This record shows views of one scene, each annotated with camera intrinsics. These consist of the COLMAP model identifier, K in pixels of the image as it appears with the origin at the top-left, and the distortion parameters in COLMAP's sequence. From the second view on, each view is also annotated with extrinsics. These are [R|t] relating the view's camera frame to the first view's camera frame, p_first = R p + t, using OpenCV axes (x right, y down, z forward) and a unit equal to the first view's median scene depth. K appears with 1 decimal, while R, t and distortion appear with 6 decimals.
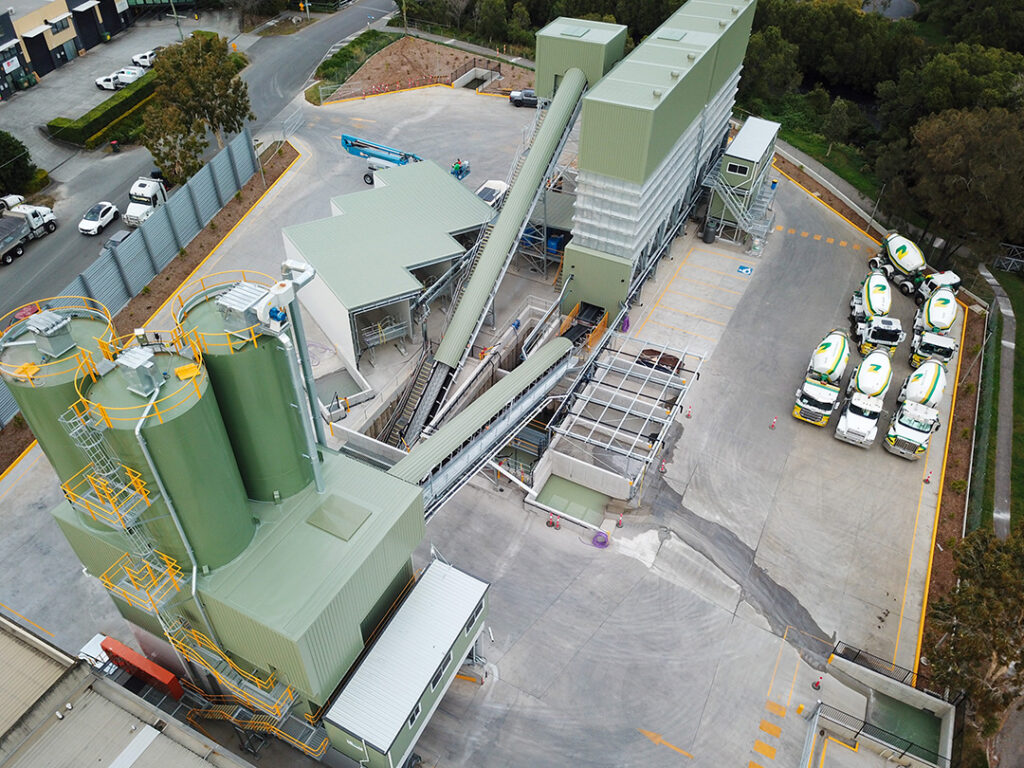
lens RADIAL K [[784.3, 0, 512.0], [0, 784.3, 384.0], [0, 0, 1]] dist [0.003472, 0.001978]
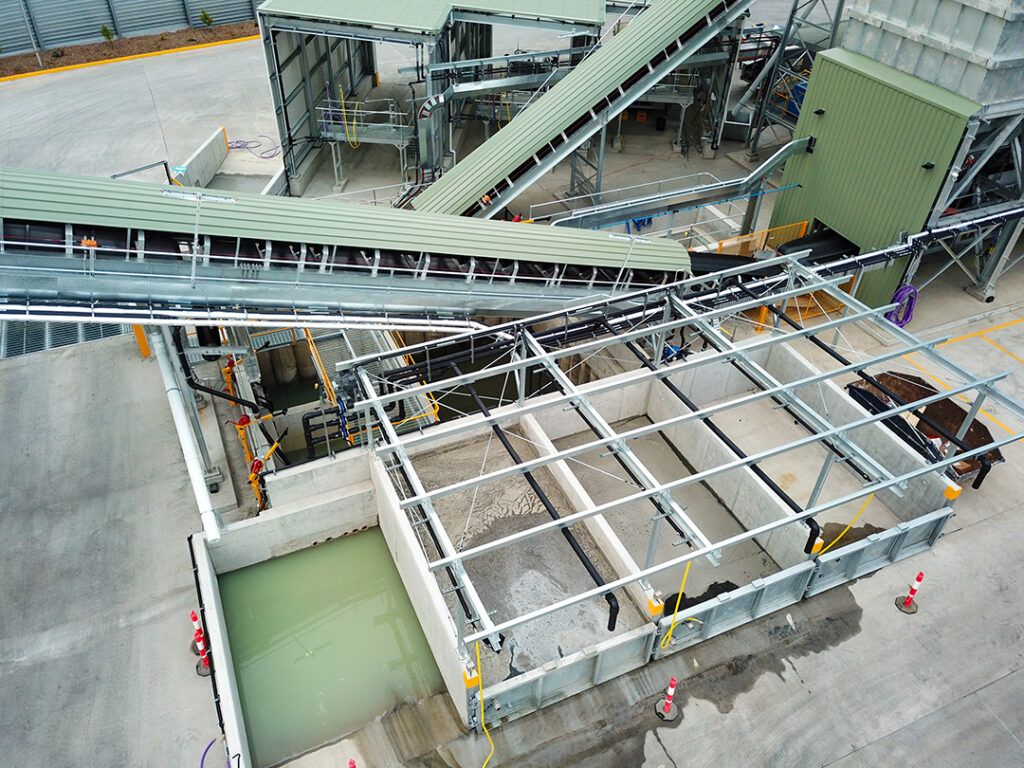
lens RADIAL K [[784.3, 0, 512.0], [0, 784.3, 384.0], [0, 0, 1]] dist [0.003472, 0.001978]
pose [[0.774915, 0.410739, -0.480416, 0.217814], [-0.435255, 0.897913, 0.065613, 0.012621], [0.458322, 0.158259, 0.874583, 0.668580]]
